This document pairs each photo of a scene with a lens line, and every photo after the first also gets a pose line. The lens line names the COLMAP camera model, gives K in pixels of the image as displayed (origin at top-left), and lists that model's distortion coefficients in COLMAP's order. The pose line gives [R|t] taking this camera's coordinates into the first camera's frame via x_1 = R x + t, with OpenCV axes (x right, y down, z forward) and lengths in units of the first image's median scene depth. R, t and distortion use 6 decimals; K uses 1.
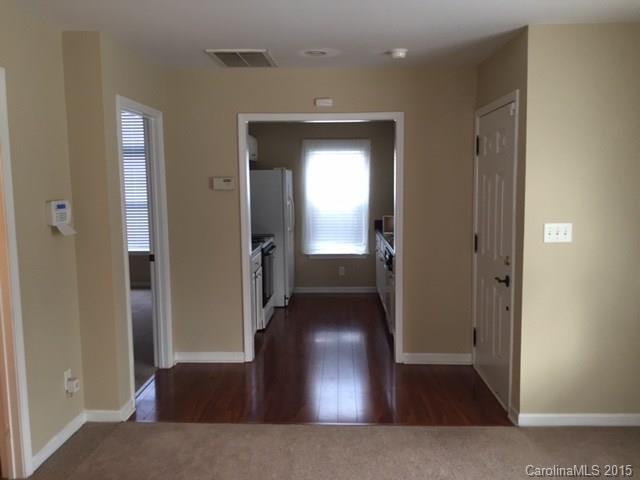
lens RADIAL K [[541.2, 0, 320.0], [0, 541.2, 240.0], [0, 0, 1]] dist [-0.049707, -0.007087]
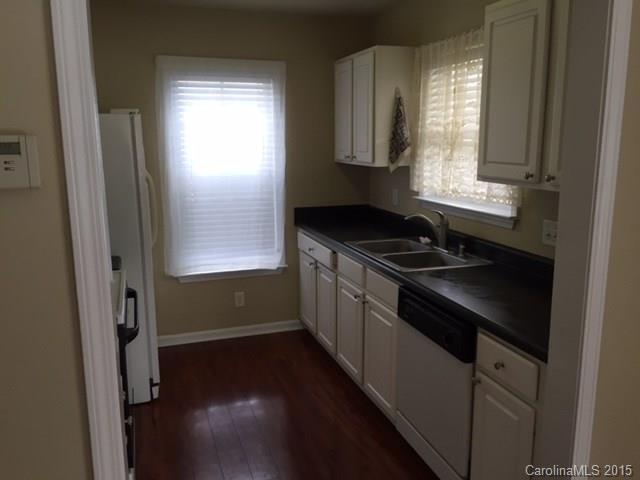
lens RADIAL K [[544.5, 0, 320.0], [0, 544.5, 240.0], [0, 0, 1]] dist [0.013289, -0.000848]
pose [[0.932430, -0.056162, 0.356959, -0.132465], [0.024825, 0.995470, 0.091777, -0.089905], [-0.360497, -0.076714, 0.929600, 0.737504]]
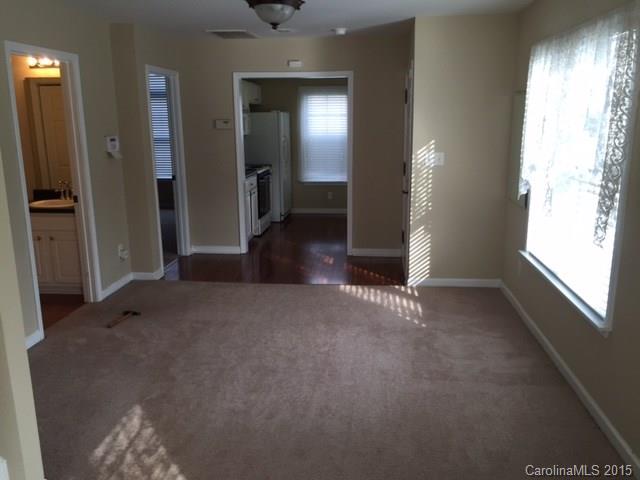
lens RADIAL K [[544.5, 0, 320.0], [0, 544.5, 240.0], [0, 0, 1]] dist [0.013289, -0.000848]
pose [[0.998541, 0.011852, -0.052687, 0.139291], [-0.005895, 0.993712, 0.111813, 0.031565], [0.053680, -0.111339, 0.992332, -0.392770]]
